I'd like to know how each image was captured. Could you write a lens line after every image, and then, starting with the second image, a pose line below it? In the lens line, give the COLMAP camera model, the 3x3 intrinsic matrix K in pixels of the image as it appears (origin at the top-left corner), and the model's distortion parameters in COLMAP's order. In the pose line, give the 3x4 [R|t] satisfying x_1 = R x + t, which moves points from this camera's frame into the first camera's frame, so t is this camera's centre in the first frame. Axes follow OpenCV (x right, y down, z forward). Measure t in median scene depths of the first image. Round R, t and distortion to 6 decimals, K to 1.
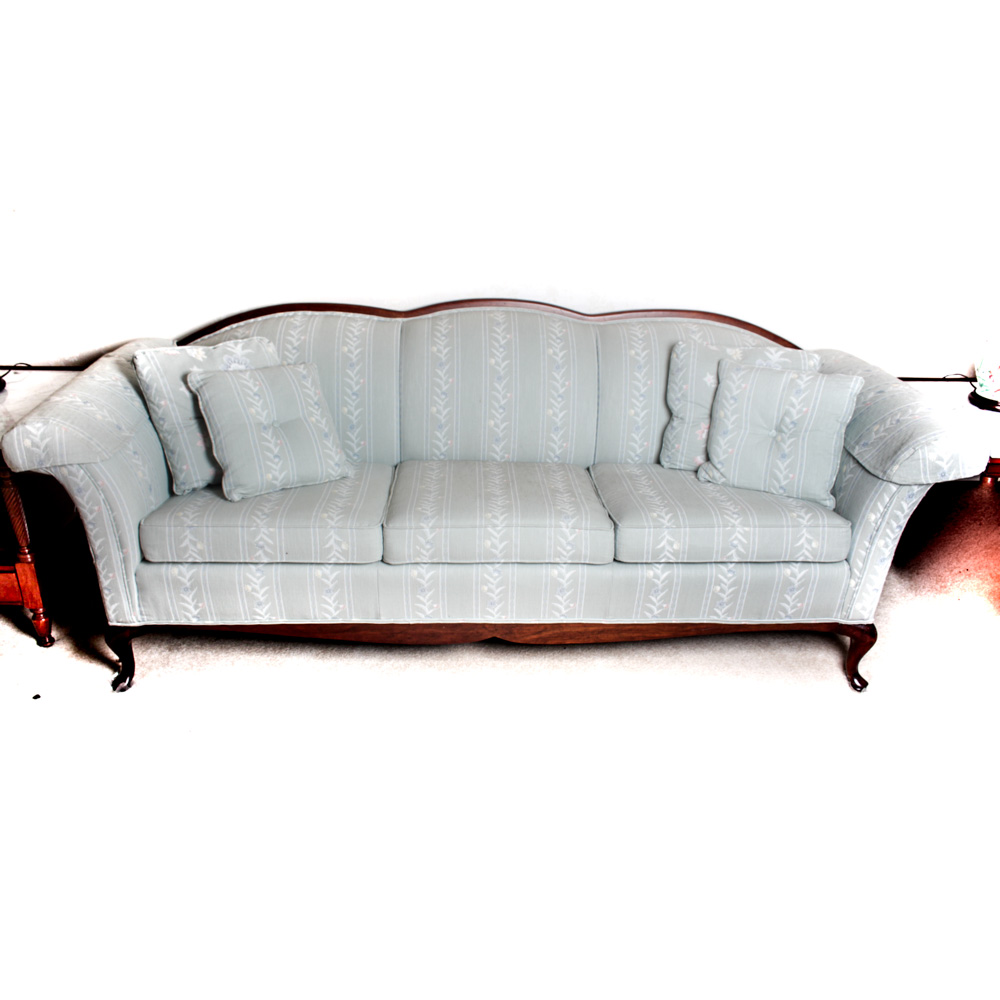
lens RADIAL K [[833.5, 0, 500.0], [0, 833.5, 500.0], [0, 0, 1]] dist [-0.002590, 0.001549]
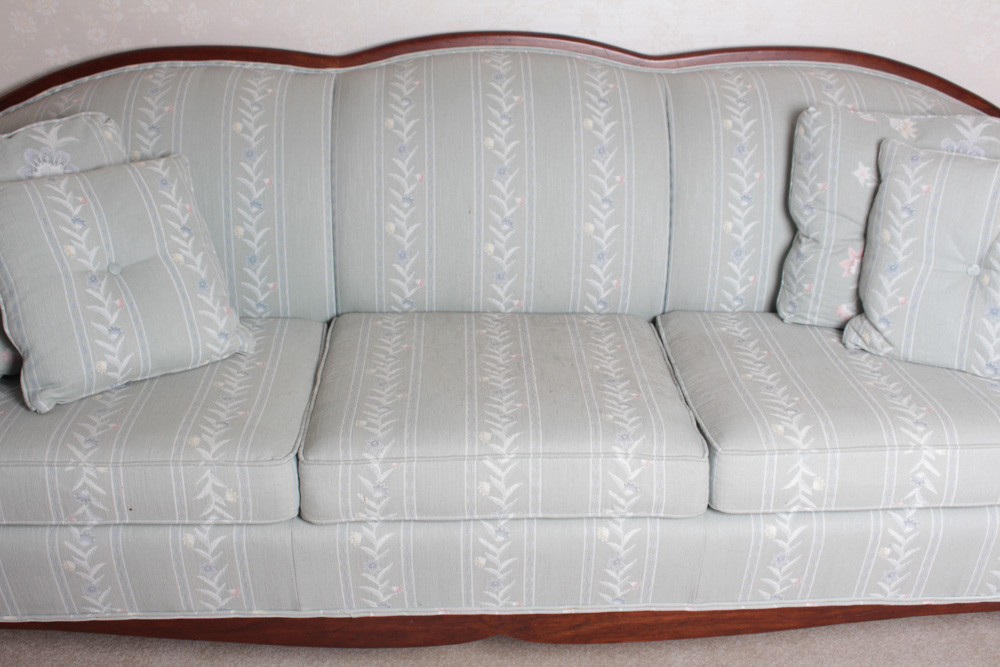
lens RADIAL K [[1140.0, 0, 500.0], [0, 1140.0, 333.5], [0, 0, 1]] dist [-0.112208, 0.105004]
pose [[0.999886, -0.013260, -0.007239, 0.002395], [0.013639, 0.998382, 0.055198, -0.089655], [0.006495, -0.055290, 0.998449, 0.232164]]
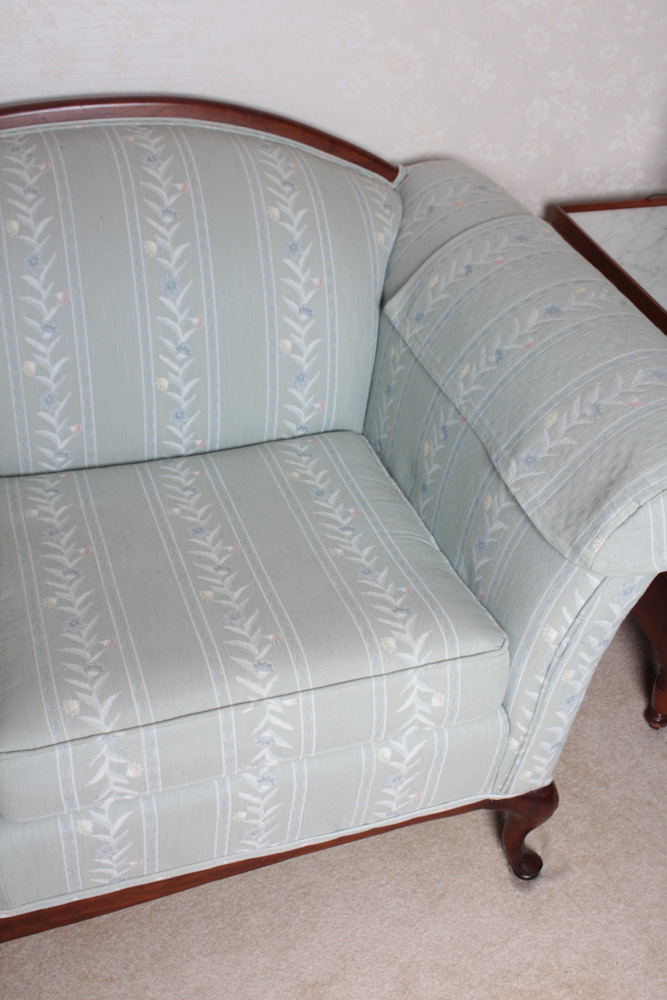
lens RADIAL K [[1140.0, 0, 334.0], [0, 1140.0, 514.7], [0, 0, 1]] dist [-0.112208, 0.105004]
pose [[0.958574, -0.149242, 0.242616, 0.183237], [0.077805, 0.956548, 0.281001, -0.218977], [-0.274011, -0.250484, 0.928534, 0.451605]]
